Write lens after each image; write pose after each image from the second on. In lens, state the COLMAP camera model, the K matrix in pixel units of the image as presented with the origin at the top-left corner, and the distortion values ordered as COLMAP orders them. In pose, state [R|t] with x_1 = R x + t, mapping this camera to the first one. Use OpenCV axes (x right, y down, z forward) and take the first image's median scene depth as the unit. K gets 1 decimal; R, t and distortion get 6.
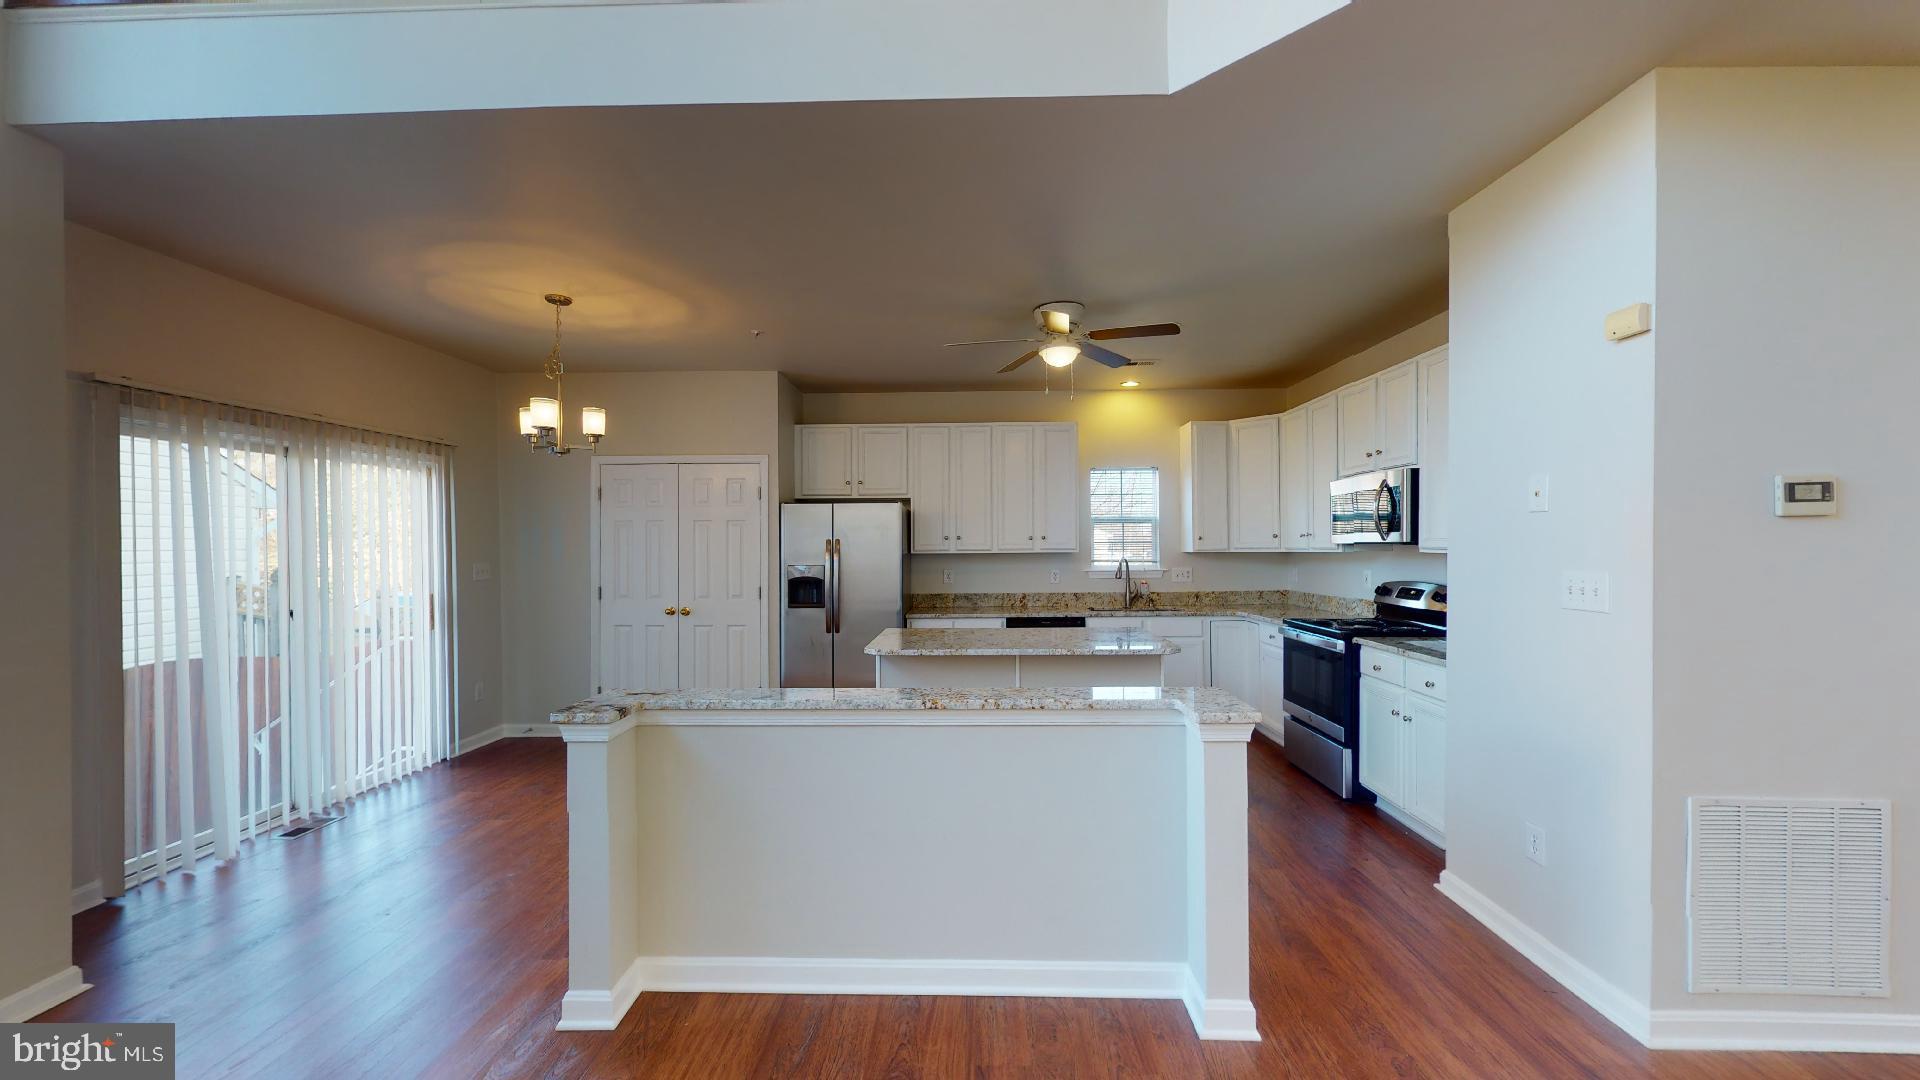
lens RADIAL K [[693.7, 0, 958.8], [0, 693.7, 545.4], [0, 0, 1]] dist [-0.000123, 0.000026]
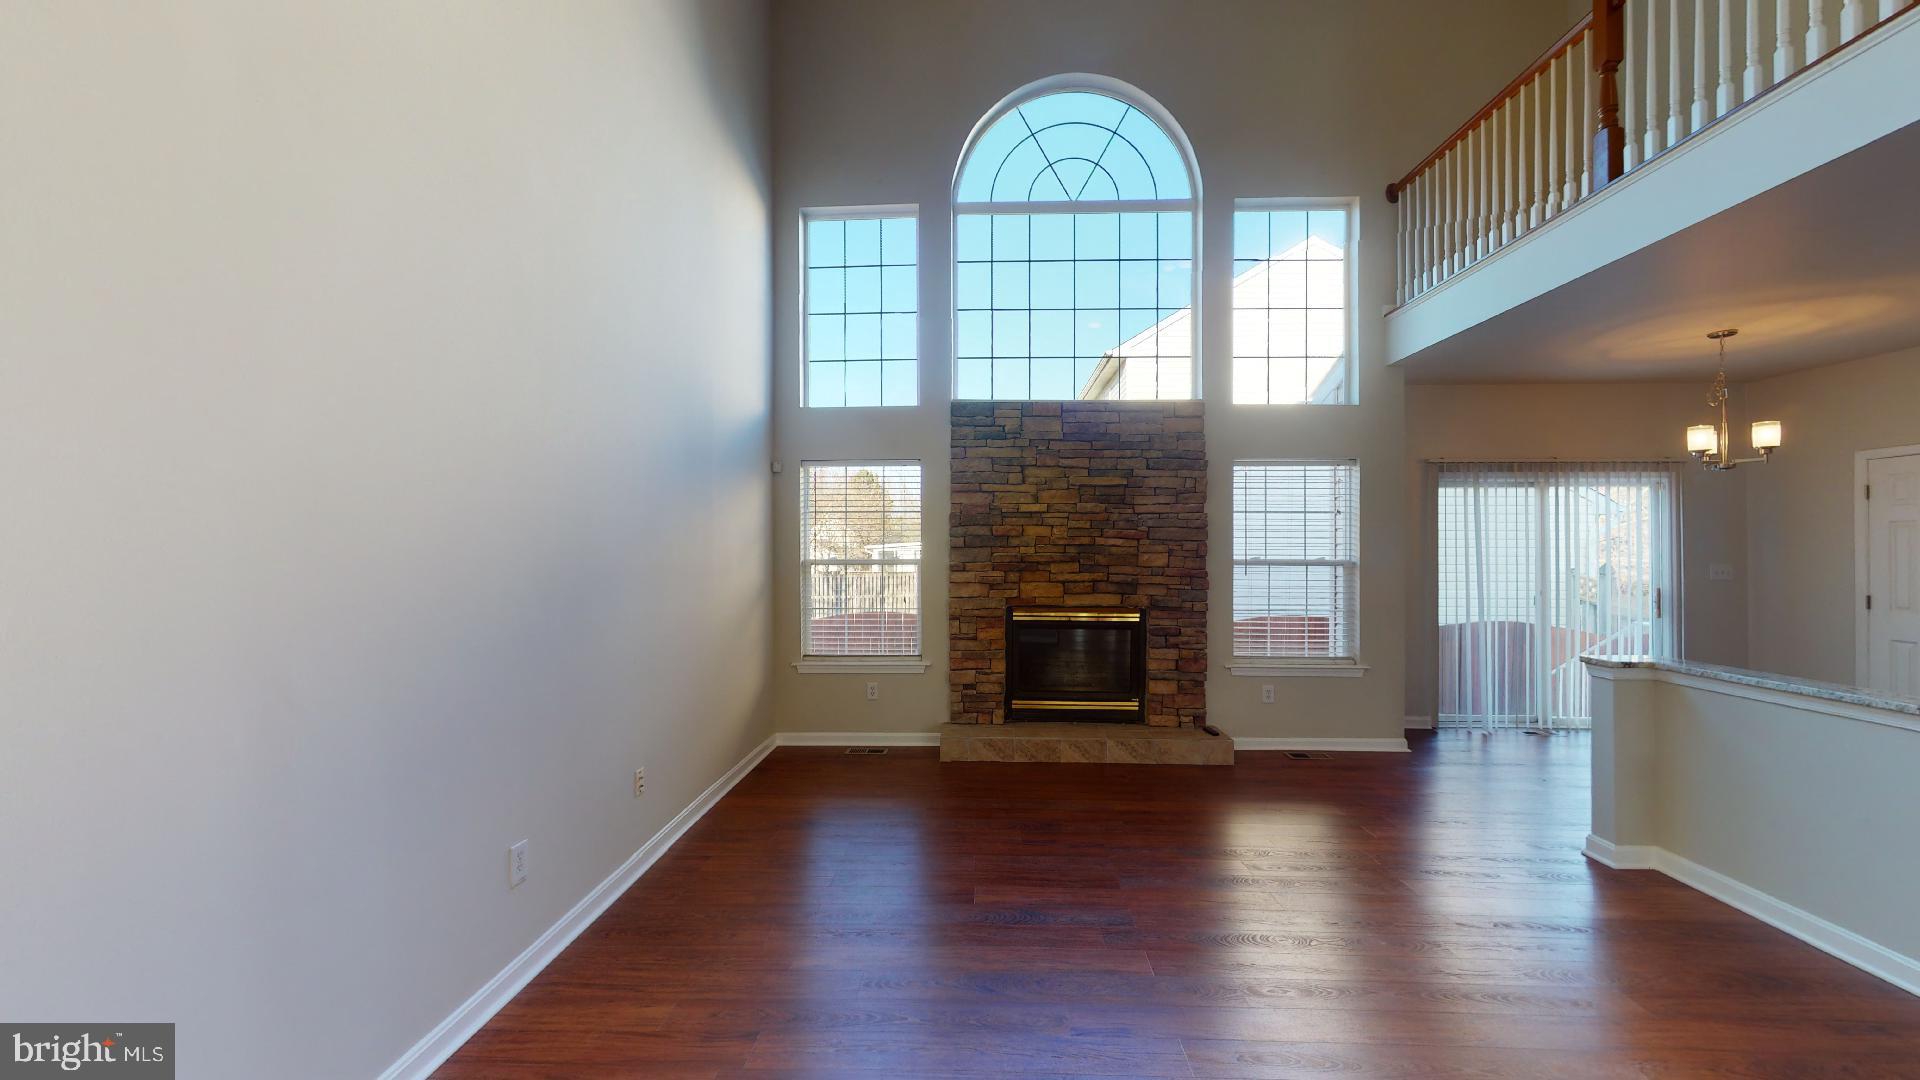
lens RADIAL K [[748.9, 0, 960.0], [0, 748.9, 540.0], [0, 0, 1]] dist [0.000368, 0.000047]
pose [[0.009406, 0.008867, -0.999916, 0.646856], [-0.009199, 0.999919, 0.008781, -0.014122], [0.999913, 0.009116, 0.009487, -0.264613]]
